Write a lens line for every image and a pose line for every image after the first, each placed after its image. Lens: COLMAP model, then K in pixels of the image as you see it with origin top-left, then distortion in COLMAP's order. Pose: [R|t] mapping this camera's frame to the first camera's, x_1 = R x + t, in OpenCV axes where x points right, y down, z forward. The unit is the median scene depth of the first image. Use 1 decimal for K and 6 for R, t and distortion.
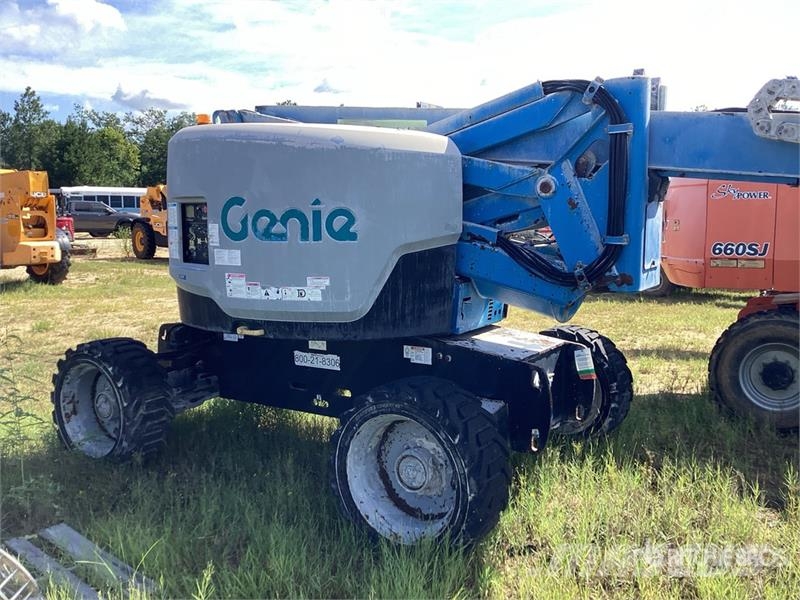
lens RADIAL K [[719.4, 0, 390.3], [0, 719.4, 302.2], [0, 0, 1]] dist [0.127390, -0.229200]
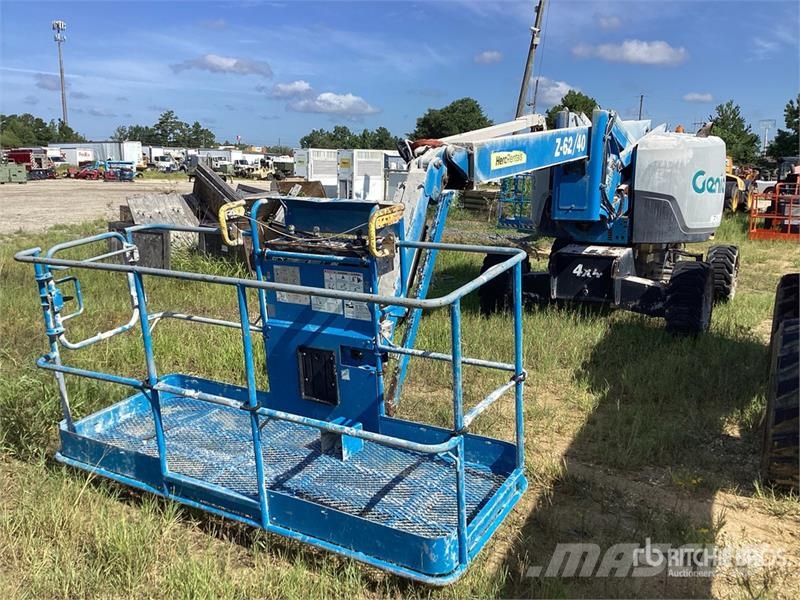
lens RADIAL K [[719.4, 0, 390.3], [0, 719.4, 302.2], [0, 0, 1]] dist [0.127390, -0.229200]
pose [[0.036477, 0.180474, -0.982903, 1.559011], [-0.141101, 0.974634, 0.173720, -0.049597], [0.989323, 0.132352, 0.061017, 0.304916]]
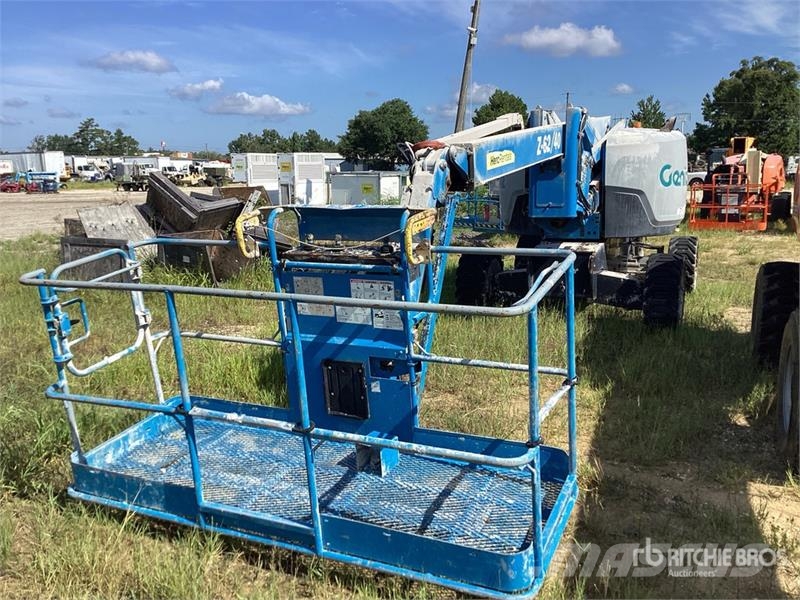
lens RADIAL K [[719.4, 0, 390.3], [0, 719.4, 302.2], [0, 0, 1]] dist [0.127390, -0.229200]
pose [[0.130345, 0.174414, -0.976007, 1.530301], [-0.110400, 0.980837, 0.160533, -0.041372], [0.985303, 0.086826, 0.147103, 0.223613]]
